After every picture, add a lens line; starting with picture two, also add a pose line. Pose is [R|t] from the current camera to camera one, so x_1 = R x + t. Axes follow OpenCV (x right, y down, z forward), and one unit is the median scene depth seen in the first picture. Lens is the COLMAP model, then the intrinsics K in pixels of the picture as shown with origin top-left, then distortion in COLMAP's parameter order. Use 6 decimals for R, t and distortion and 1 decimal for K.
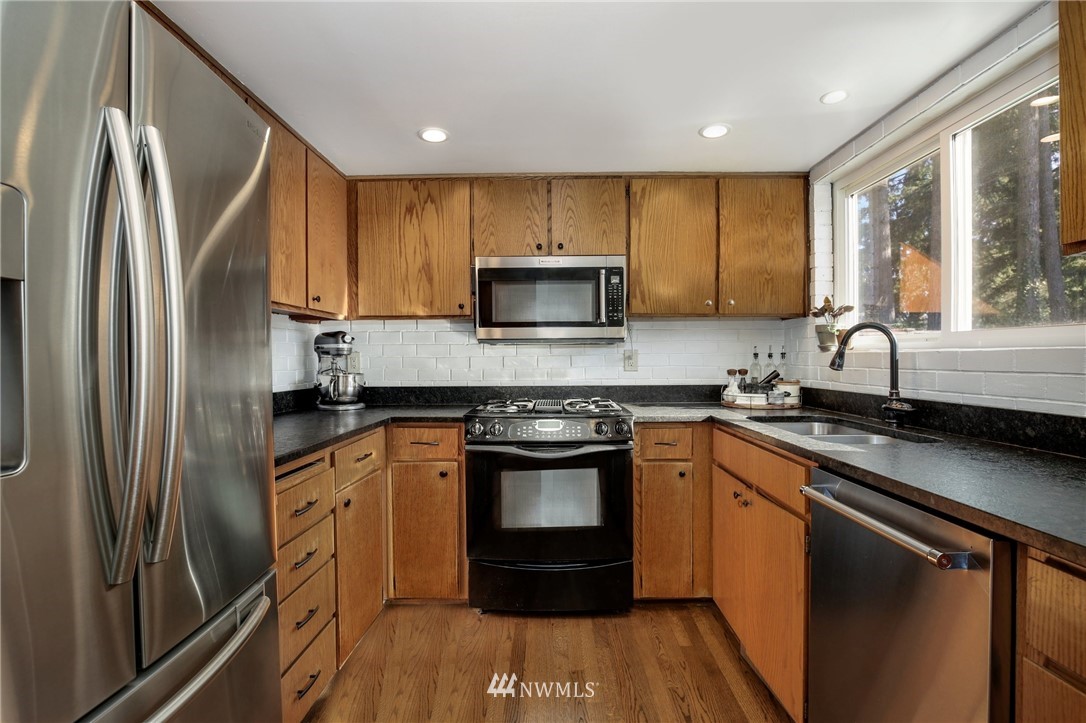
lens RADIAL K [[504.6, 0, 548.9], [0, 504.6, 365.5], [0, 0, 1]] dist [-0.029039, 0.003713]
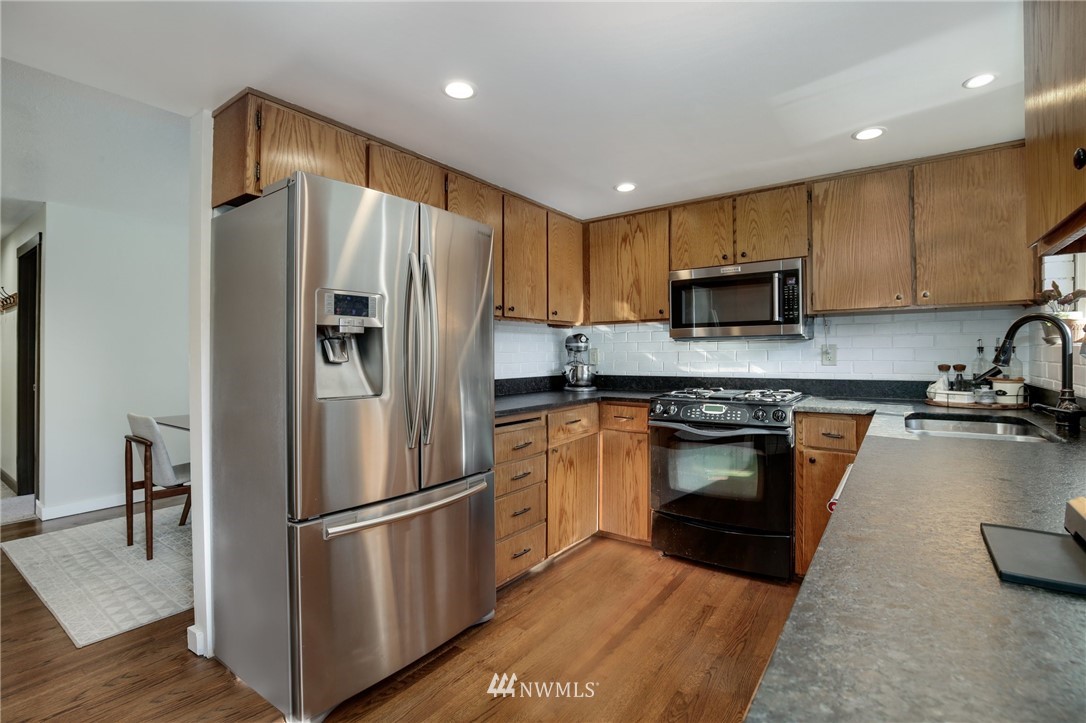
lens RADIAL K [[504.6, 0, 542.1], [0, 504.6, 353.4], [0, 0, 1]] dist [-0.029039, 0.003713]
pose [[0.812739, -0.002005, -0.582624, 0.319215], [-0.004380, 0.999945, -0.009551, -0.001077], [0.582611, 0.010315, 0.812686, -0.187904]]
